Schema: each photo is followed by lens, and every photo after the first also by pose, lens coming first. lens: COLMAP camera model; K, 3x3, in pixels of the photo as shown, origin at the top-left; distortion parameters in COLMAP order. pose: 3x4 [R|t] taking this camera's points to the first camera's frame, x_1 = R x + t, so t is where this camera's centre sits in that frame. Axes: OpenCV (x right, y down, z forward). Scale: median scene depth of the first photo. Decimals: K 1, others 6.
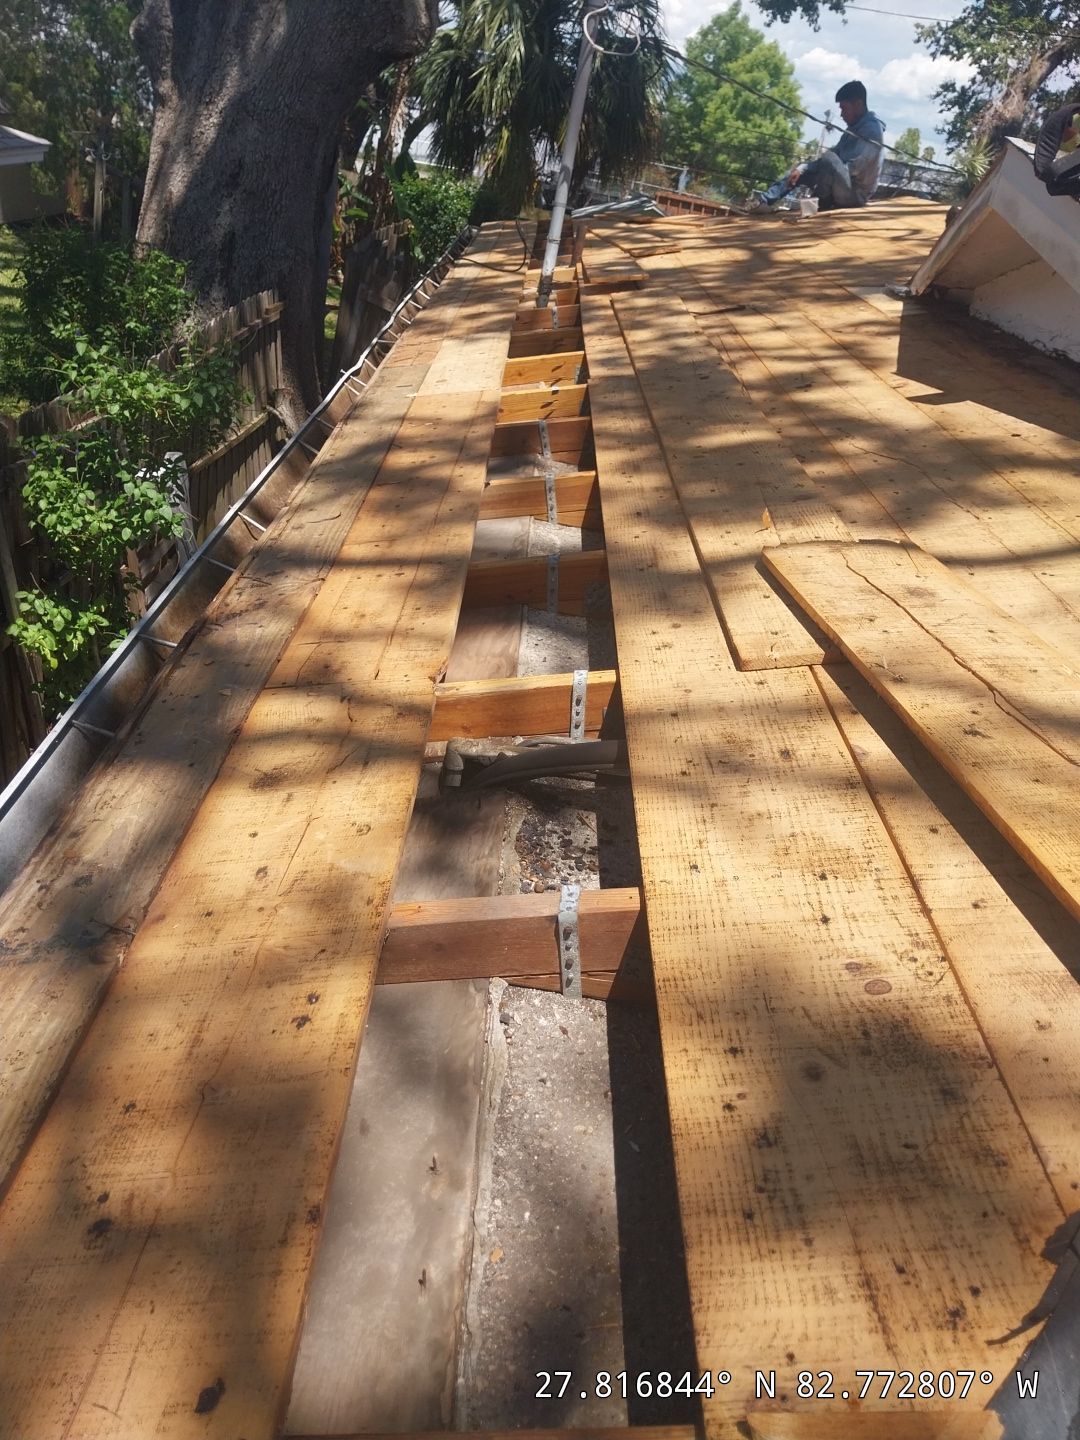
lens RADIAL K [[1128.3, 0, 540.0], [0, 1128.3, 720.0], [0, 0, 1]] dist [0.070283, -0.148569]
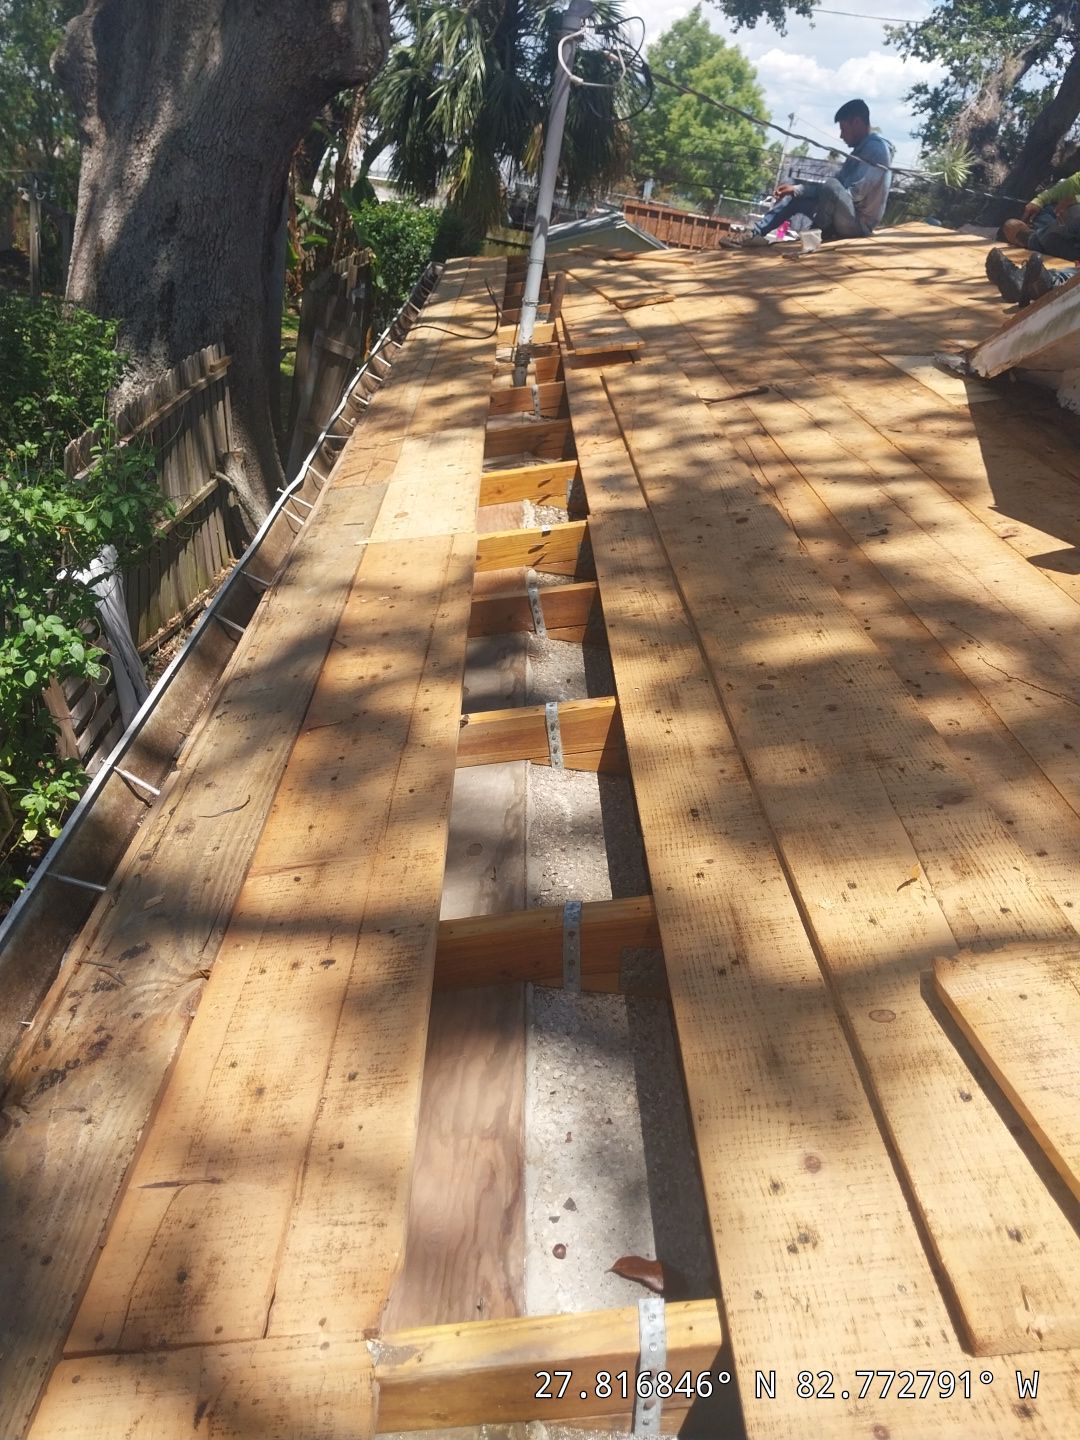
lens RADIAL K [[1132.5, 0, 540.0], [0, 1132.5, 720.0], [0, 0, 1]] dist [0.082206, -0.174847]
pose [[0.999224, -0.036724, 0.014253, -0.003602], [0.036843, 0.999288, -0.008188, -0.081010], [-0.013942, 0.008707, 0.999865, 0.116460]]
